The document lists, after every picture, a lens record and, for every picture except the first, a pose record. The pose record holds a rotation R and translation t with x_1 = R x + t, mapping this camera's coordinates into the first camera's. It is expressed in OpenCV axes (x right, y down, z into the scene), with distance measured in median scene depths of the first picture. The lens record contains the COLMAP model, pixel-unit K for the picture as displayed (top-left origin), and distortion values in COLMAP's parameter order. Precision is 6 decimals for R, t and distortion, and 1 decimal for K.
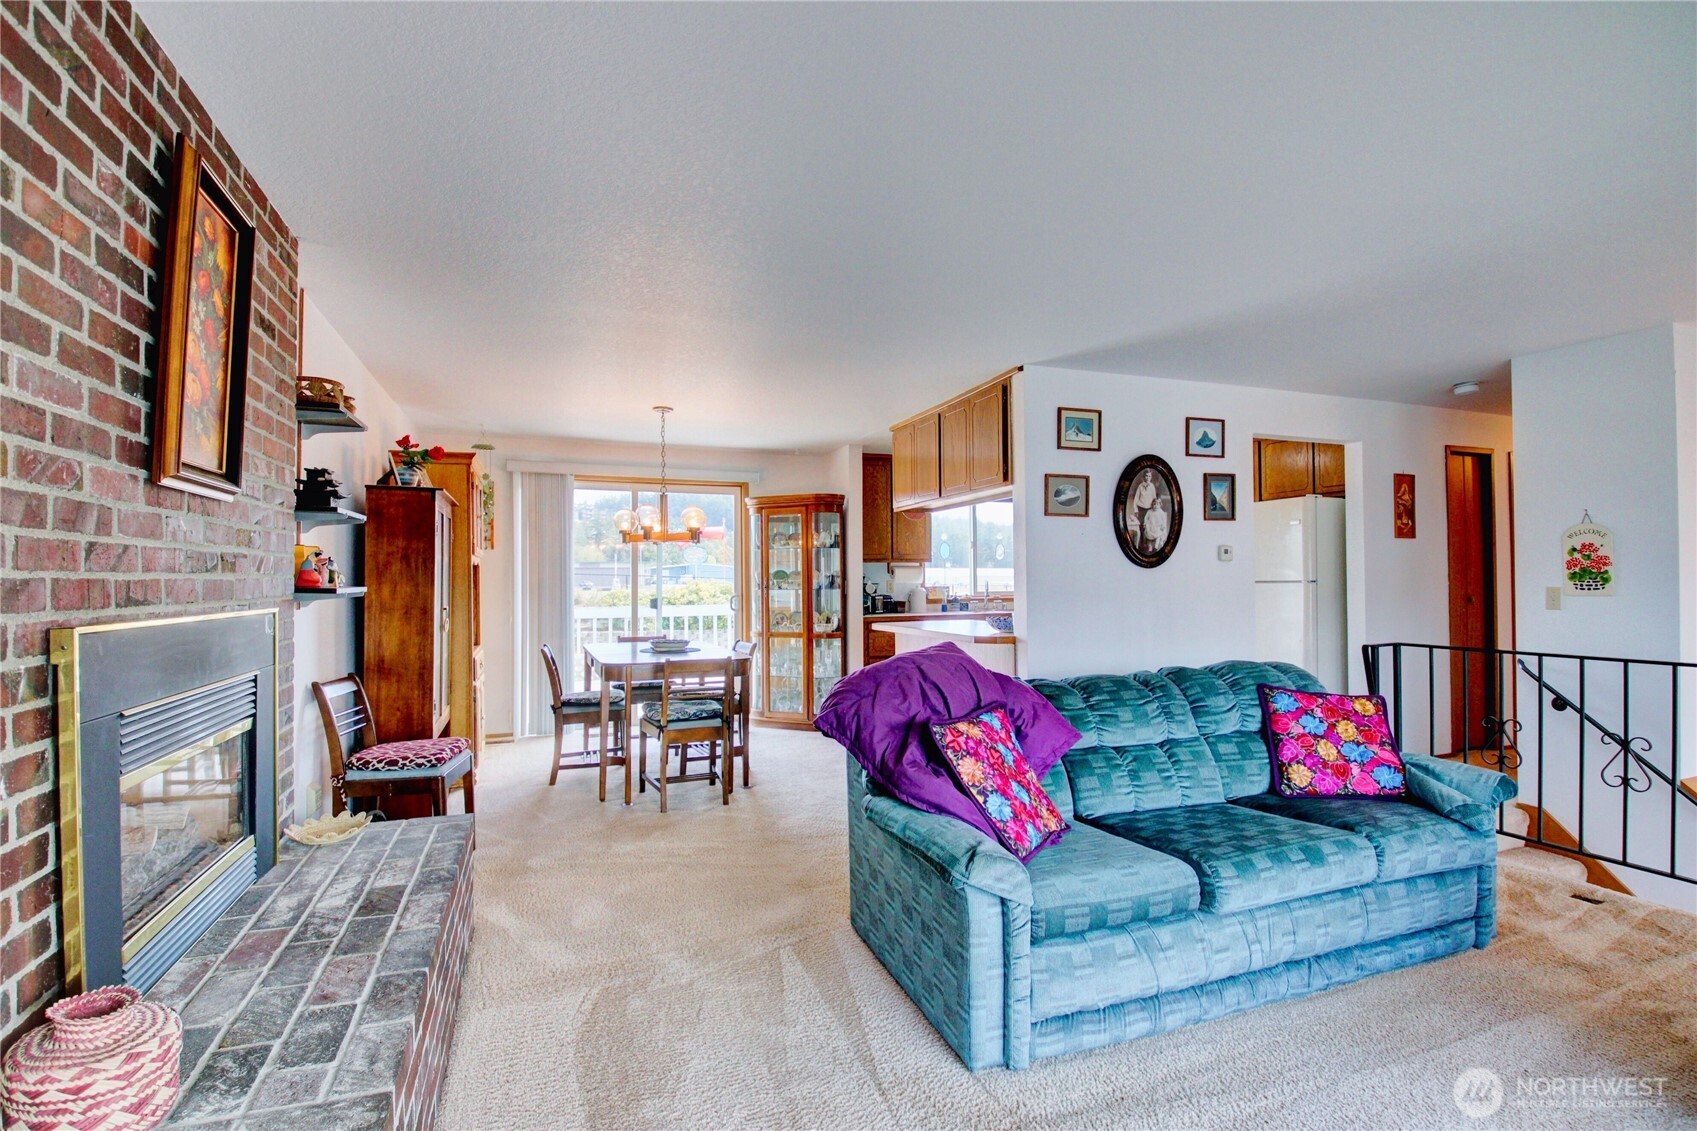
lens RADIAL K [[786.7, 0, 842.1], [0, 786.7, 566.9], [0, 0, 1]] dist [-0.002512, -0.014131]
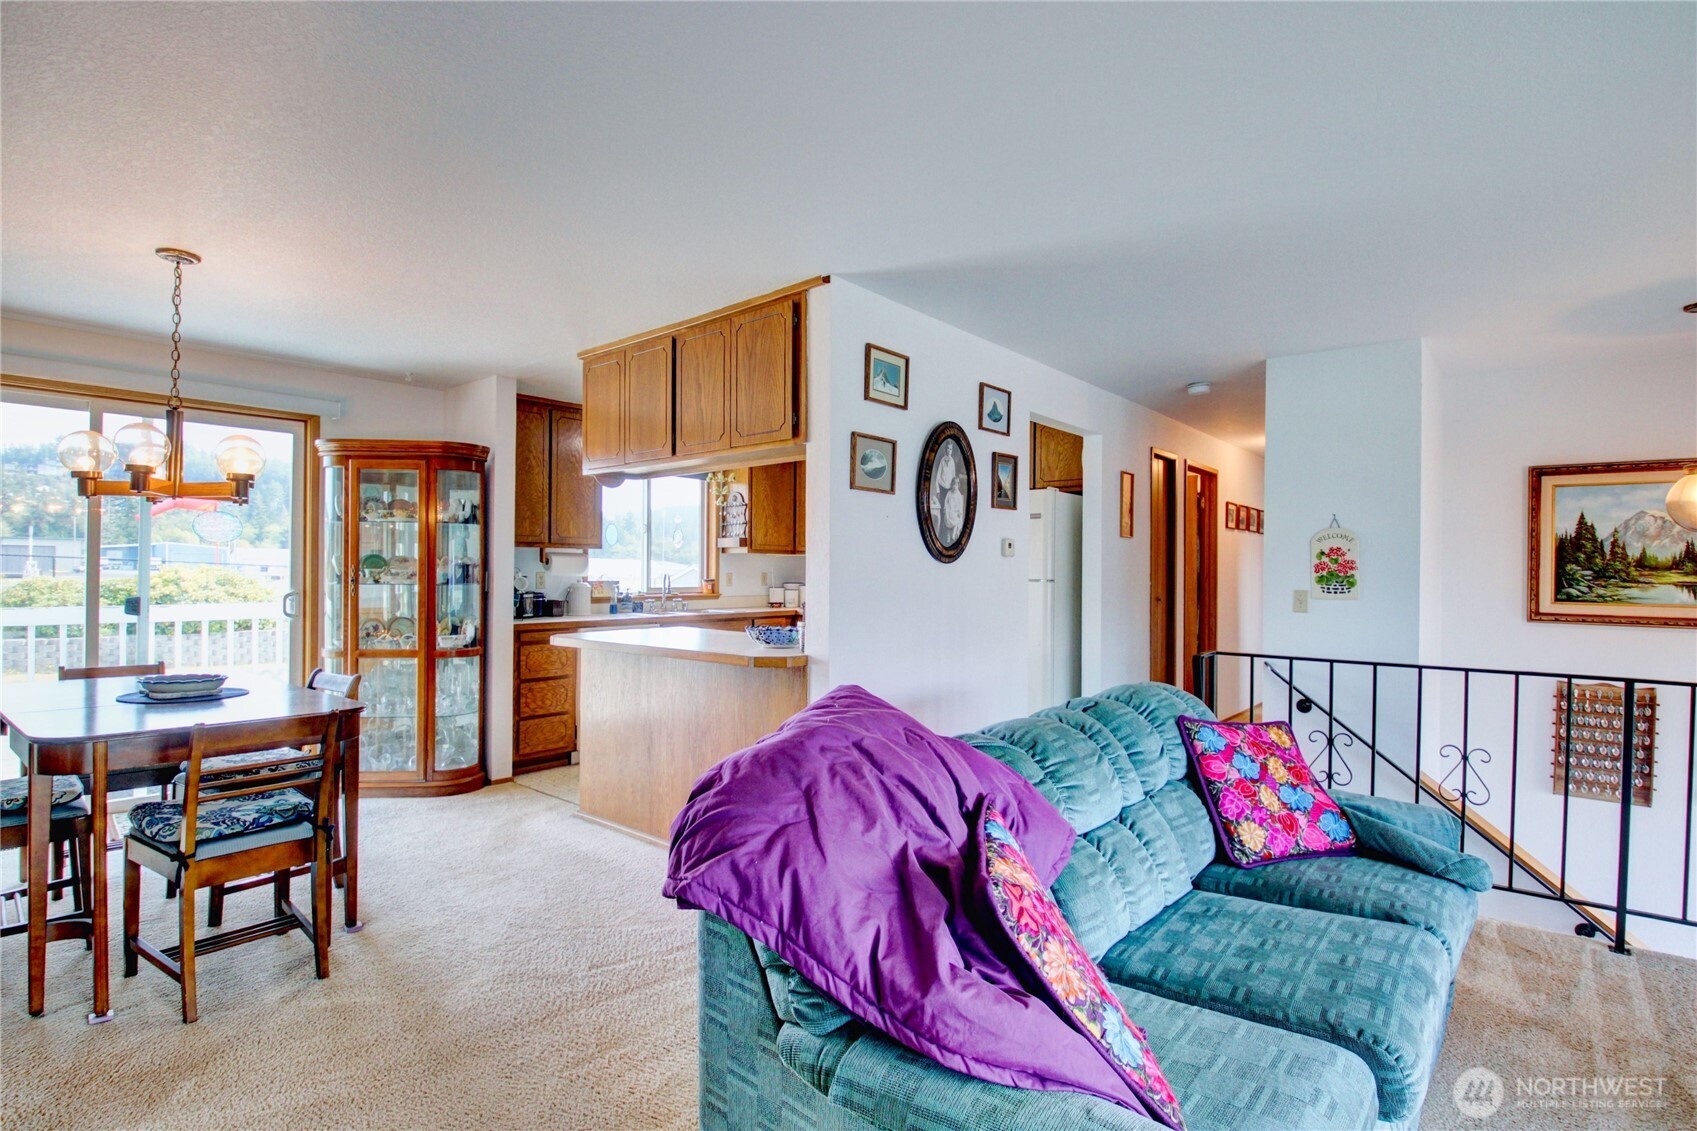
lens RADIAL K [[828.2, 0, 847.3], [0, 828.2, 565.4], [0, 0, 1]] dist [-0.011333, -0.011242]
pose [[0.872032, 0.017534, 0.489135, -0.110415], [-0.022416, 0.999740, 0.004127, 0.002145], [-0.488936, -0.014563, 0.872198, 0.316436]]
